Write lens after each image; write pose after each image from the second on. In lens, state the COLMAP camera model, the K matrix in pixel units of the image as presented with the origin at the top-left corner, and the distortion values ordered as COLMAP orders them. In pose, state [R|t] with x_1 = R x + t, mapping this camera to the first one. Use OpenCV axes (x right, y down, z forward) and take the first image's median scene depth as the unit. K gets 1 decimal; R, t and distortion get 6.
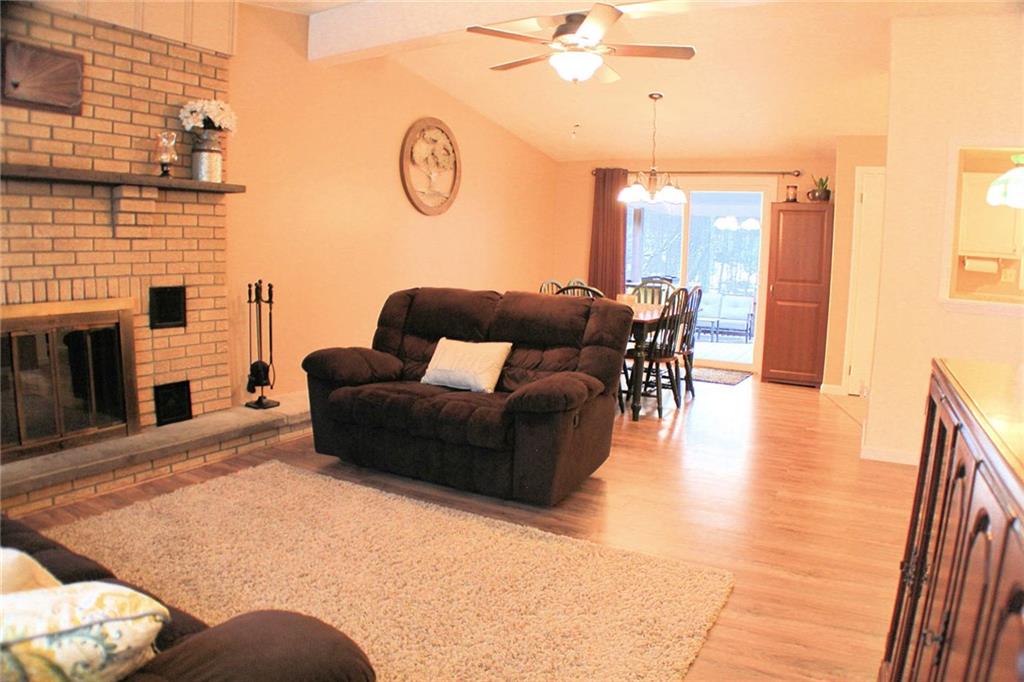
lens RADIAL K [[671.3, 0, 513.3], [0, 671.3, 355.4], [0, 0, 1]] dist [-0.195945, 0.065628]
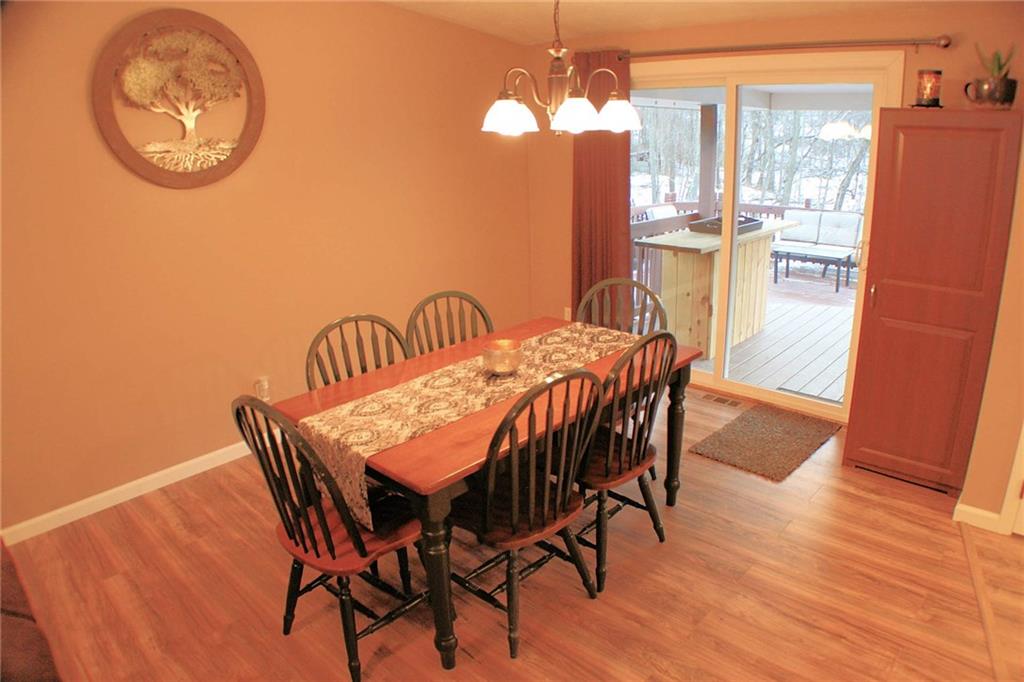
lens RADIAL K [[688.5, 0, 517.9], [0, 688.5, 342.6], [0, 0, 1]] dist [-0.206473, 0.073073]
pose [[0.969284, 0.019806, -0.245146, 0.477178], [0.019152, 0.987647, 0.155521, -0.267120], [0.245198, -0.155439, 0.956931, 0.860619]]
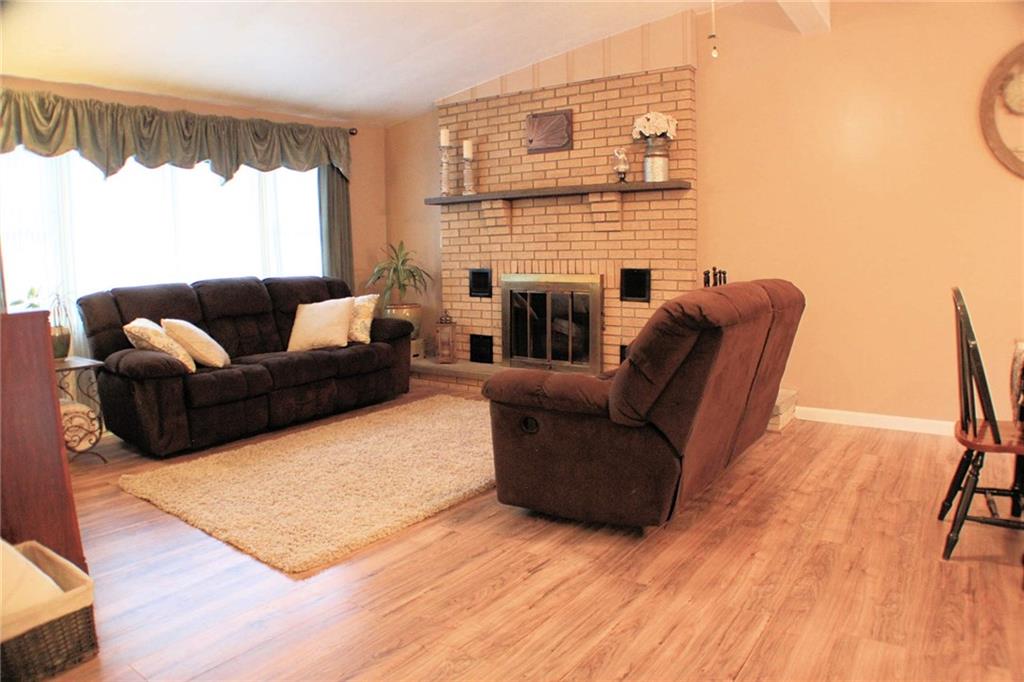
lens RADIAL K [[688.5, 0, 517.9], [0, 688.5, 342.6], [0, 0, 1]] dist [-0.206473, 0.073073]
pose [[-0.088230, 0.107294, -0.990305, 0.858306], [-0.137188, 0.983399, 0.118768, -0.096307], [0.986608, 0.146336, -0.072046, 0.919470]]
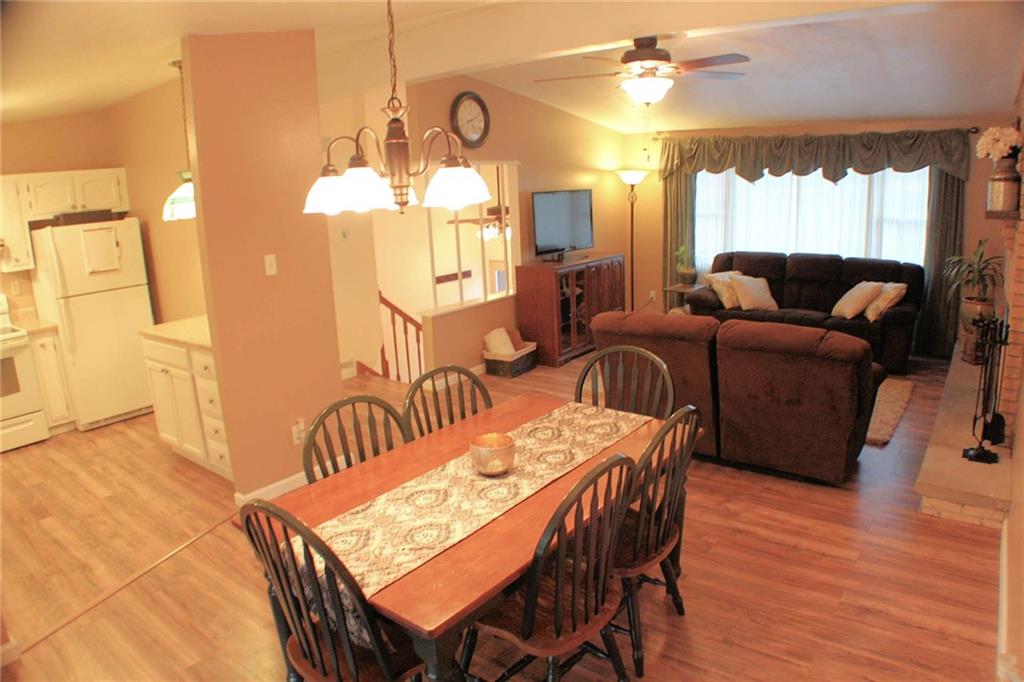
lens RADIAL K [[688.5, 0, 517.9], [0, 688.5, 342.6], [0, 0, 1]] dist [-0.206473, 0.073073]
pose [[-0.991260, -0.019466, 0.130476, 0.169480], [0.031769, 0.924722, 0.379316, -0.495418], [-0.128038, 0.380146, -0.916021, 2.175048]]
